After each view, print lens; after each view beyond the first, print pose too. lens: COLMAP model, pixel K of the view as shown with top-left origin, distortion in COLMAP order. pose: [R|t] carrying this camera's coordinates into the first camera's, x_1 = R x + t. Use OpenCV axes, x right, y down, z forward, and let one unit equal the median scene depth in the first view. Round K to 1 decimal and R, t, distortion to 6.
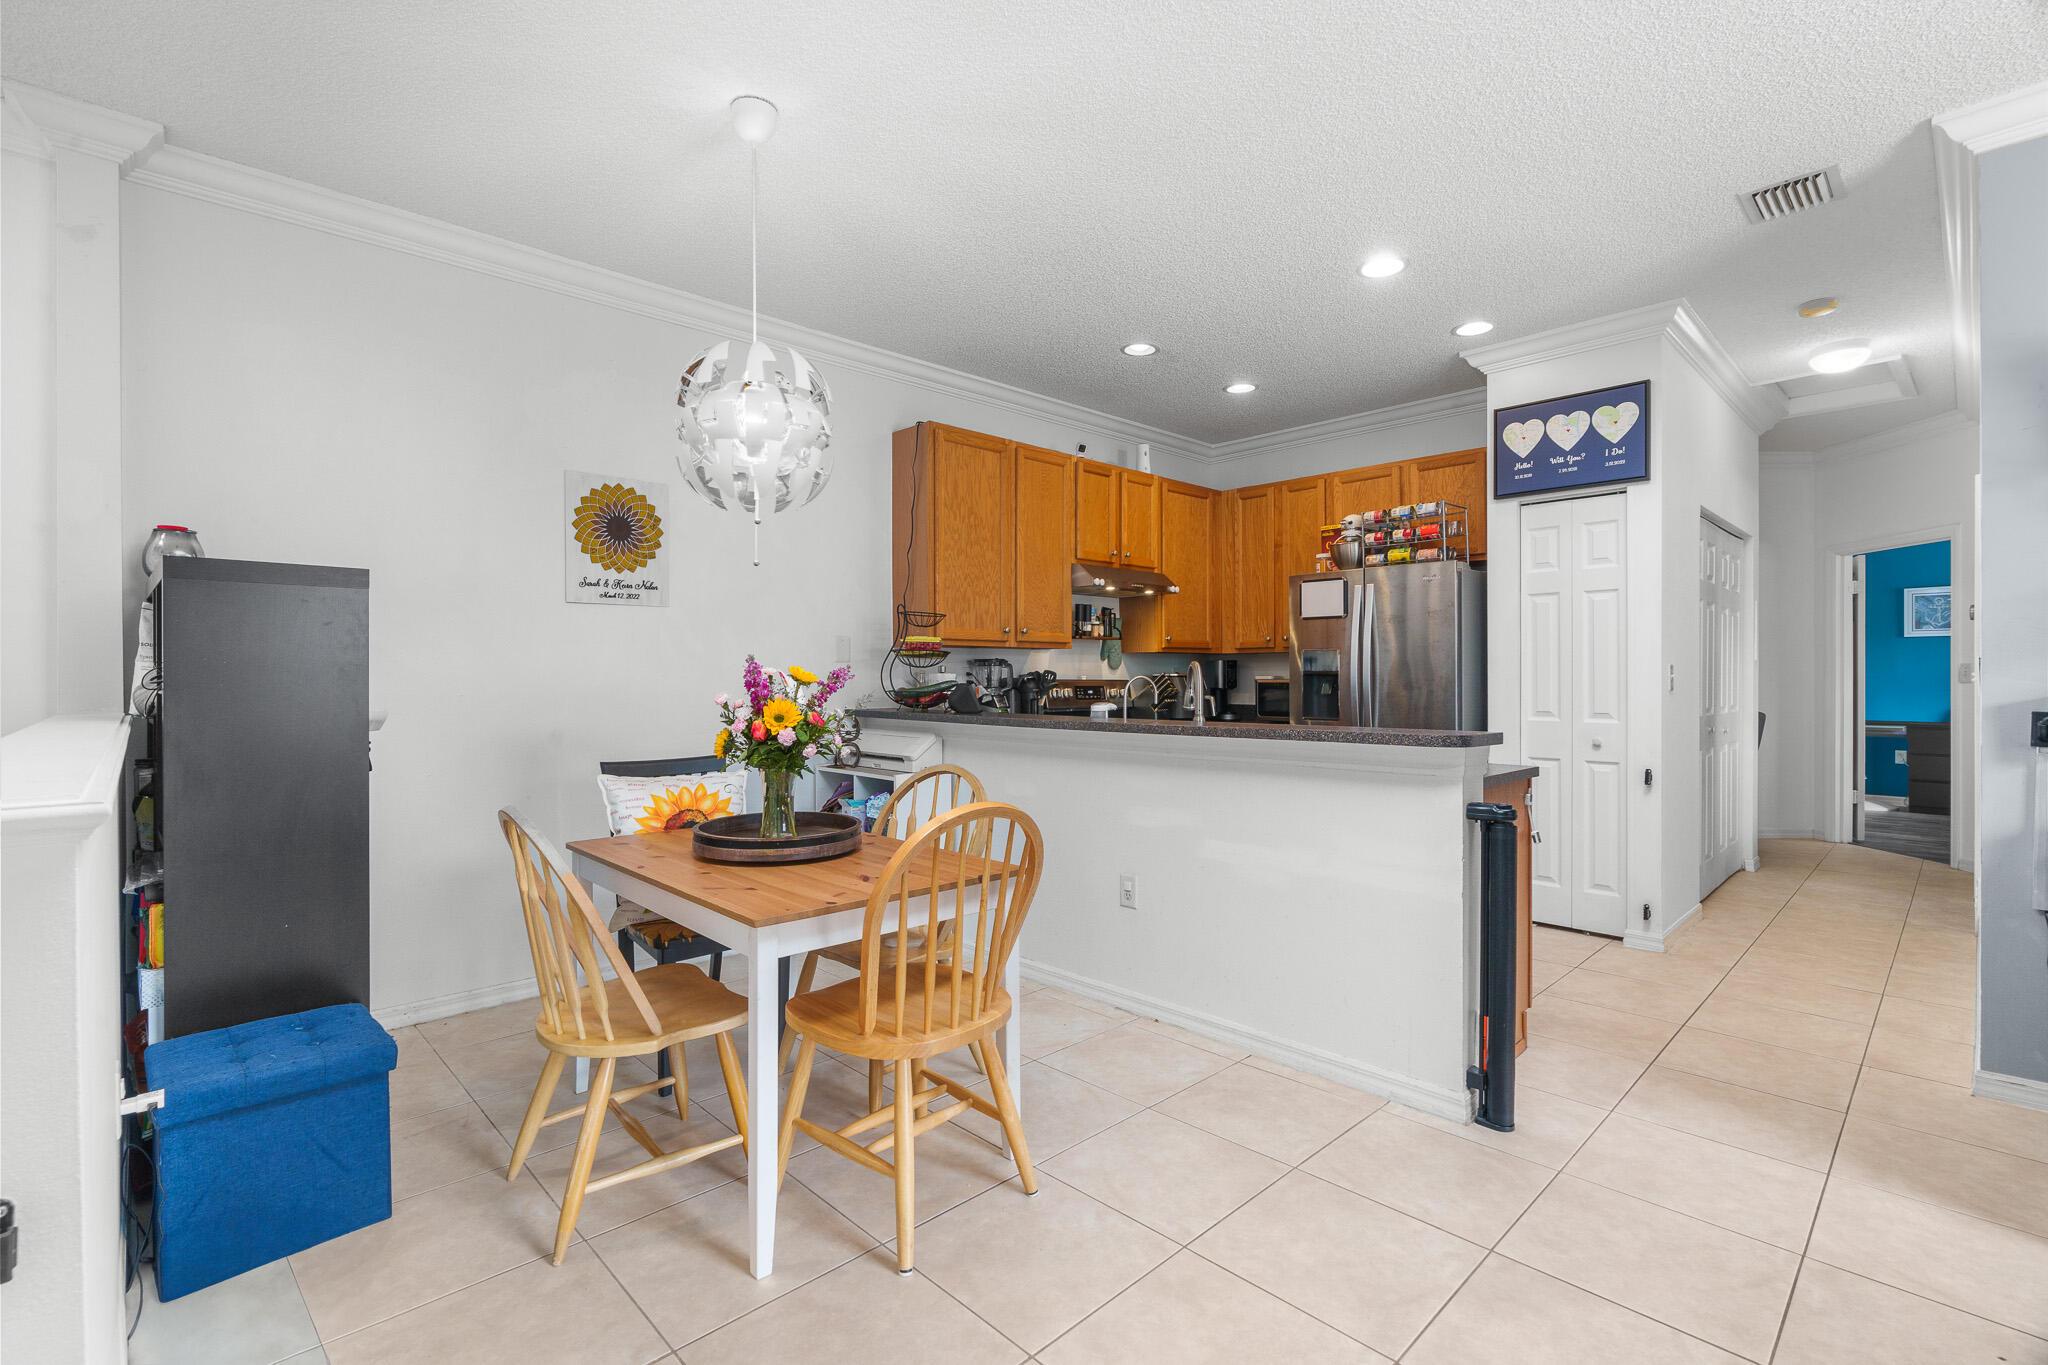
lens RADIAL K [[929.7, 0, 1005.4], [0, 929.7, 681.7], [0, 0, 1]] dist [-0.007036, 0.001270]
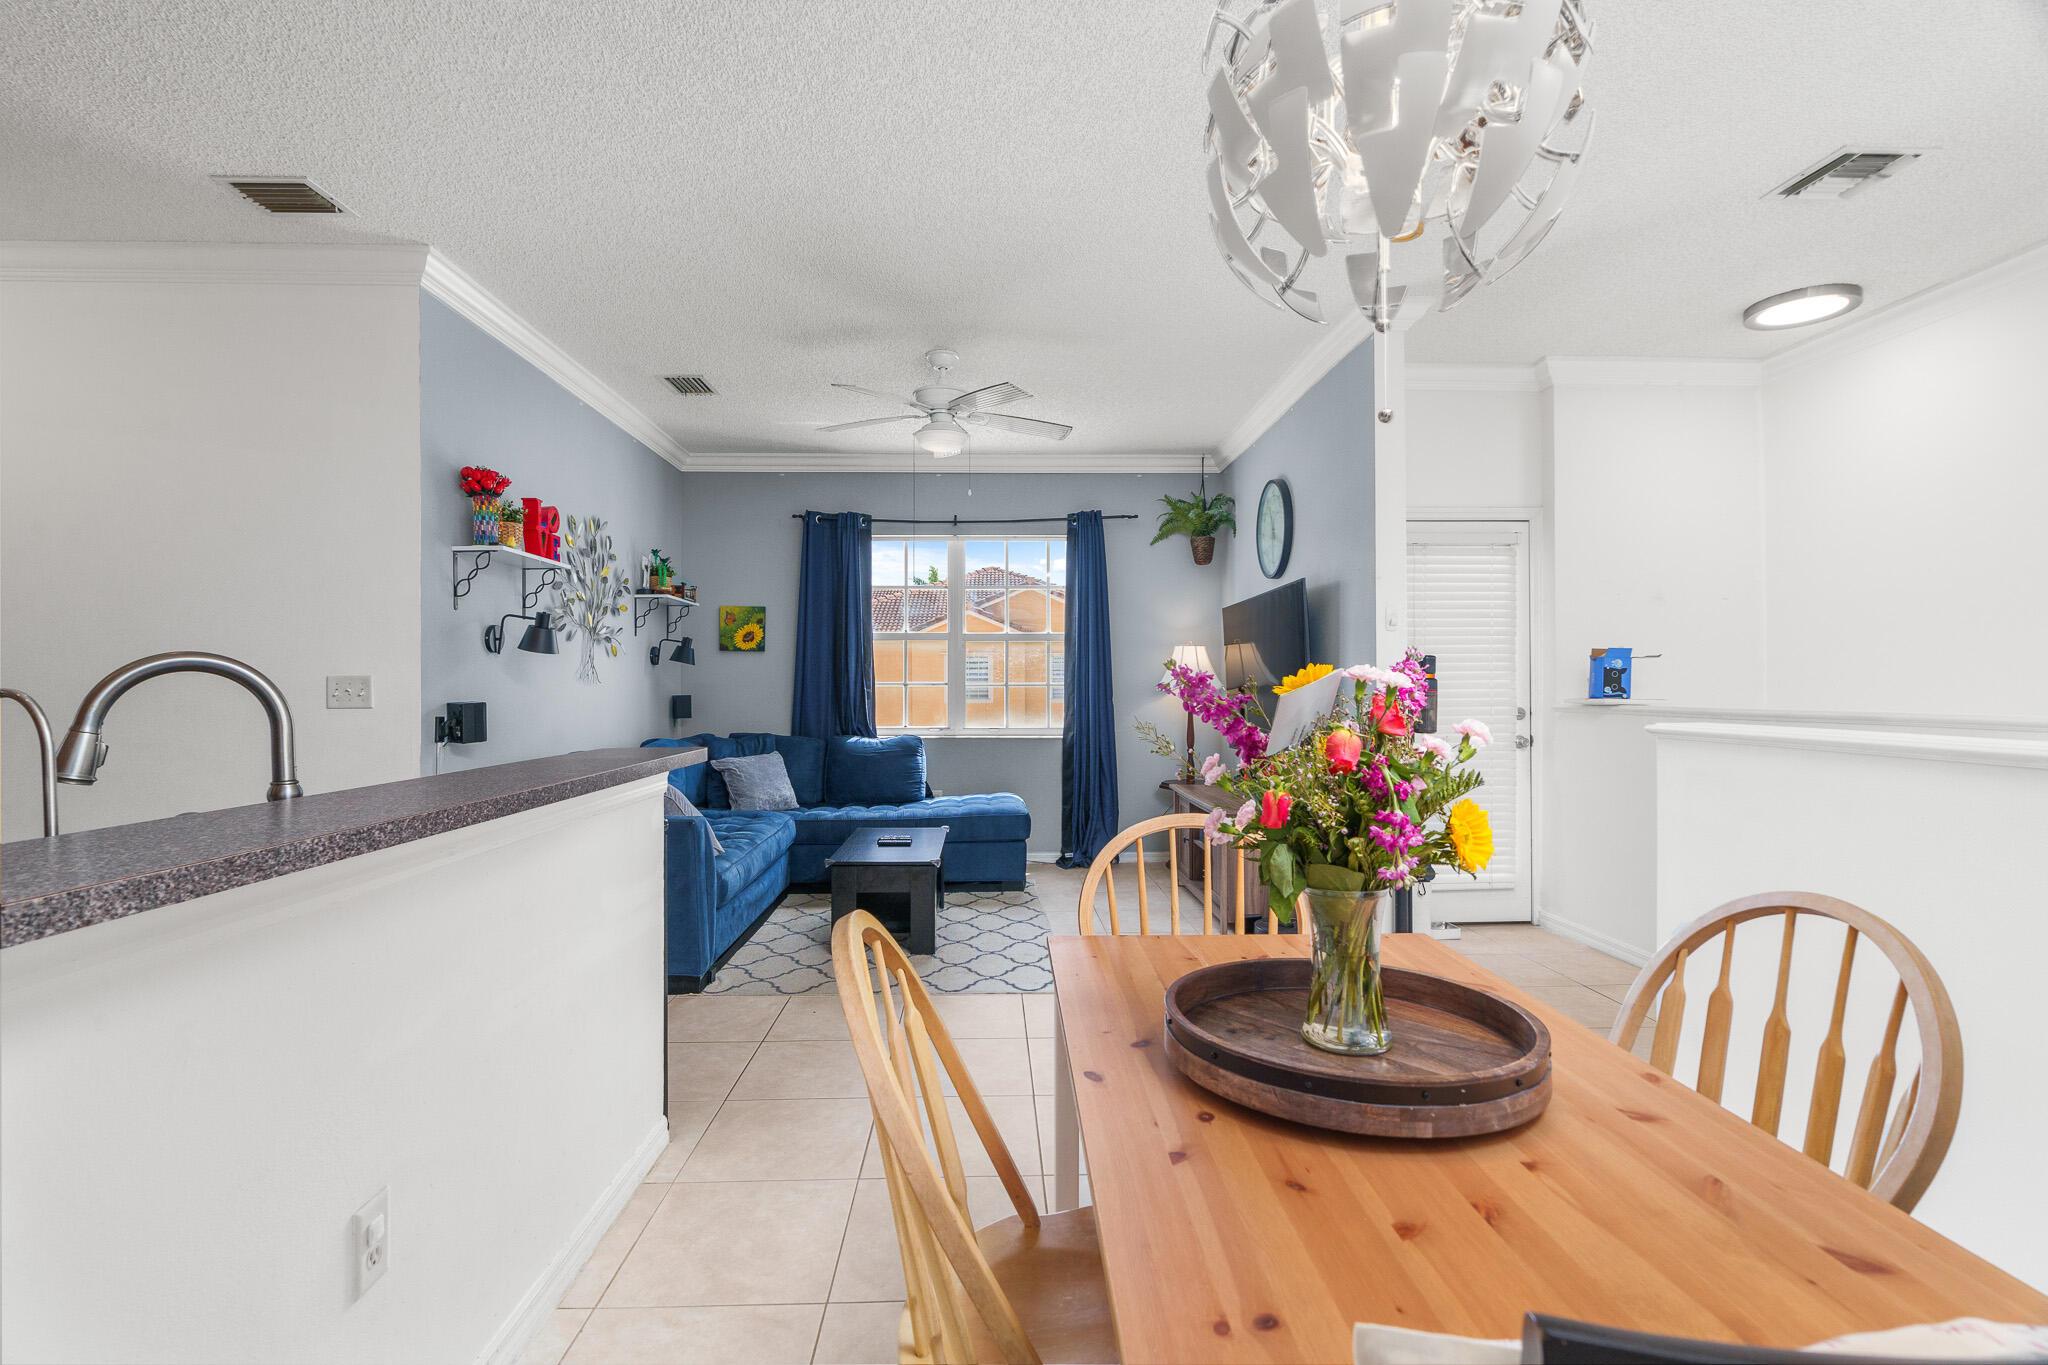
lens RADIAL K [[929.7, 0, 1011.0], [0, 929.7, 683.1], [0, 0, 1]] dist [-0.007036, 0.001270]
pose [[-0.745133, 0.006211, 0.666887, -0.256662], [0.005694, 0.999979, -0.002951, -0.005605], [-0.666892, 0.001598, -0.745153, 0.869577]]
